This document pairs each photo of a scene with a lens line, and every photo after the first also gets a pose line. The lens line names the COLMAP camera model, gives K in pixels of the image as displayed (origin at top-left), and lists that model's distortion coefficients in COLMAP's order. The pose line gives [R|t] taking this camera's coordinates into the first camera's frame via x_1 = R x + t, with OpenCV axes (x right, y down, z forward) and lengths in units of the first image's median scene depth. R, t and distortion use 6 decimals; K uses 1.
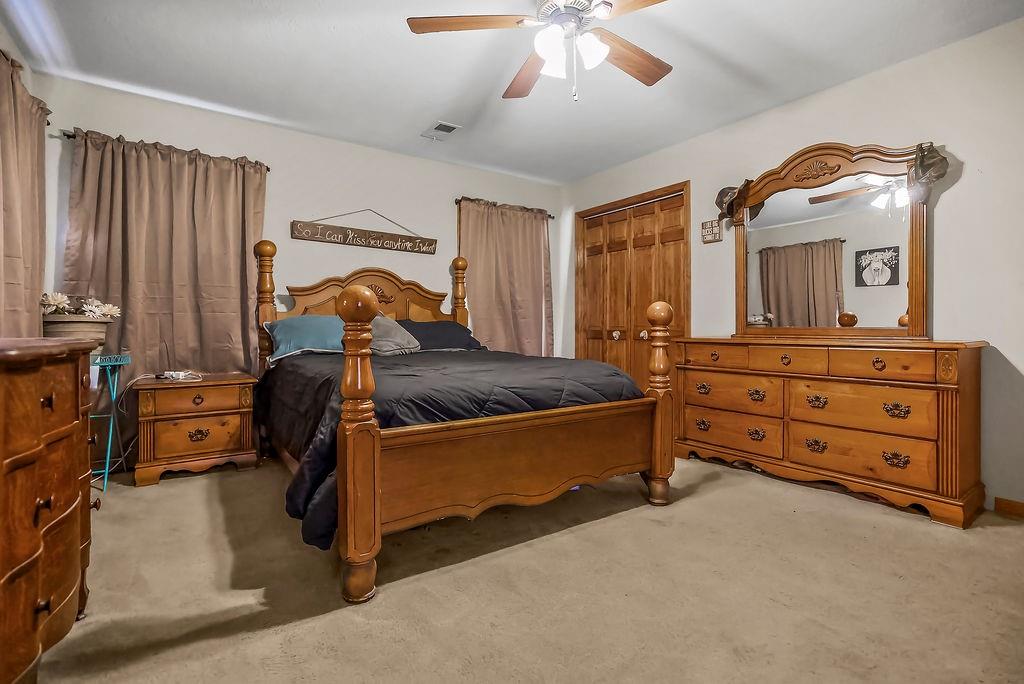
lens RADIAL K [[480.2, 0, 514.3], [0, 480.2, 334.1], [0, 0, 1]] dist [-0.040734, 0.019957]
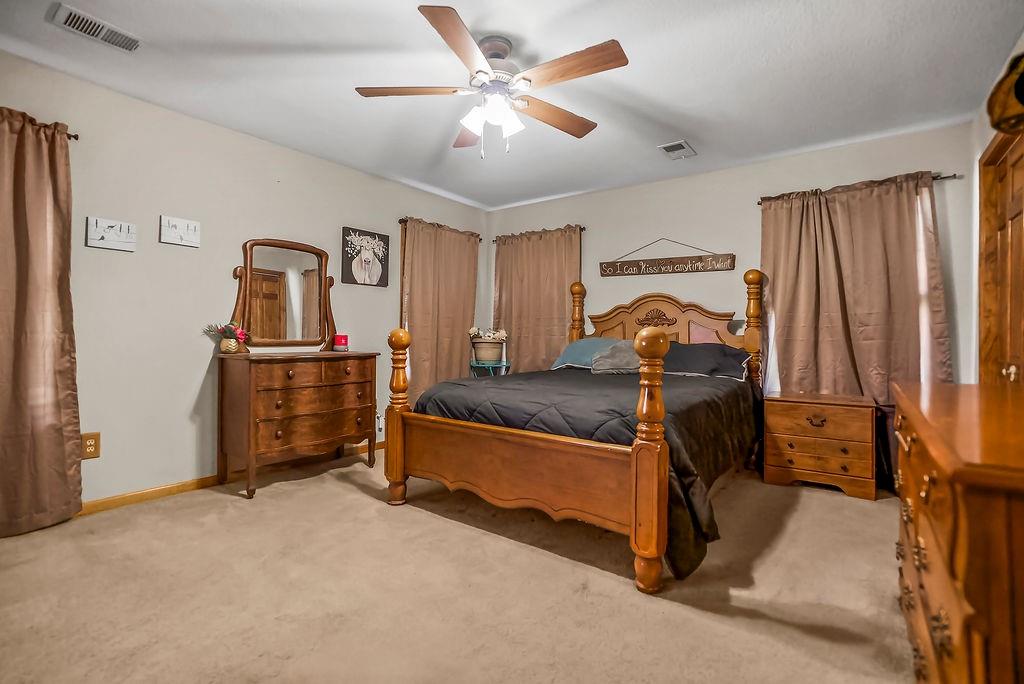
lens RADIAL K [[480.2, 0, 512.7], [0, 480.2, 339.2], [0, 0, 1]] dist [-0.040734, 0.019957]
pose [[0.307045, 0.009406, -0.951648, 0.703149], [-0.019337, 0.999806, 0.003644, -0.035699], [0.951498, 0.017283, 0.307168, 0.398107]]
